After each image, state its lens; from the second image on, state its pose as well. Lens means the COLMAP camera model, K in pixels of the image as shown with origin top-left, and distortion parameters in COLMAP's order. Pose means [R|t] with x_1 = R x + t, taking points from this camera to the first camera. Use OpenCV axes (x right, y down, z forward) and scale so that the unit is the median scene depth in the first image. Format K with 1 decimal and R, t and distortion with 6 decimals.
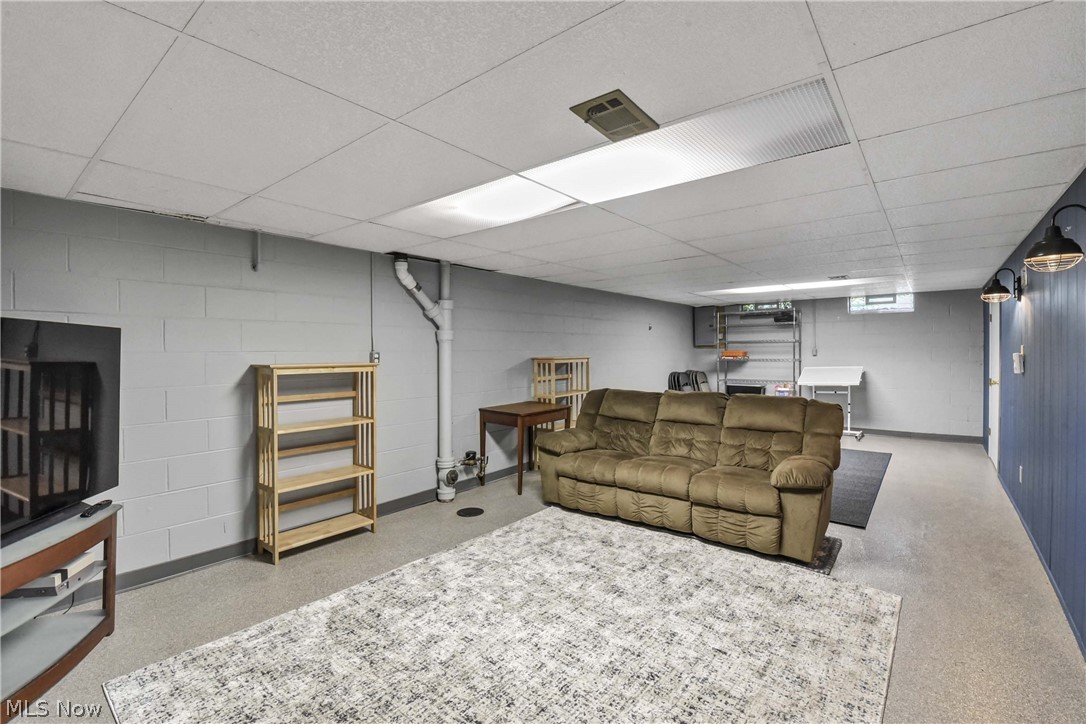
lens RADIAL K [[500.2, 0, 545.5], [0, 500.2, 353.4], [0, 0, 1]] dist [-0.018717, -0.000224]
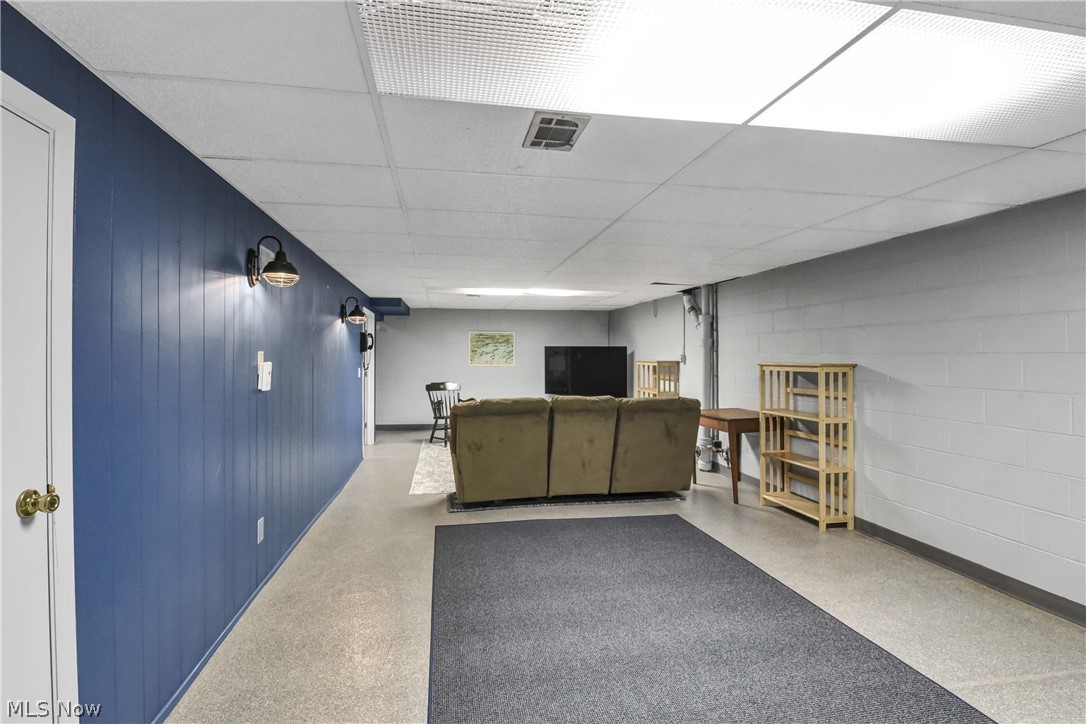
lens RADIAL K [[500.2, 0, 545.5], [0, 500.2, 353.4], [0, 0, 1]] dist [-0.018717, -0.000224]
pose [[-0.644823, 0.006788, -0.764302, 1.093624], [0.000863, 0.999966, 0.008153, -0.018024], [0.764331, 0.004598, -0.644807, 1.562656]]
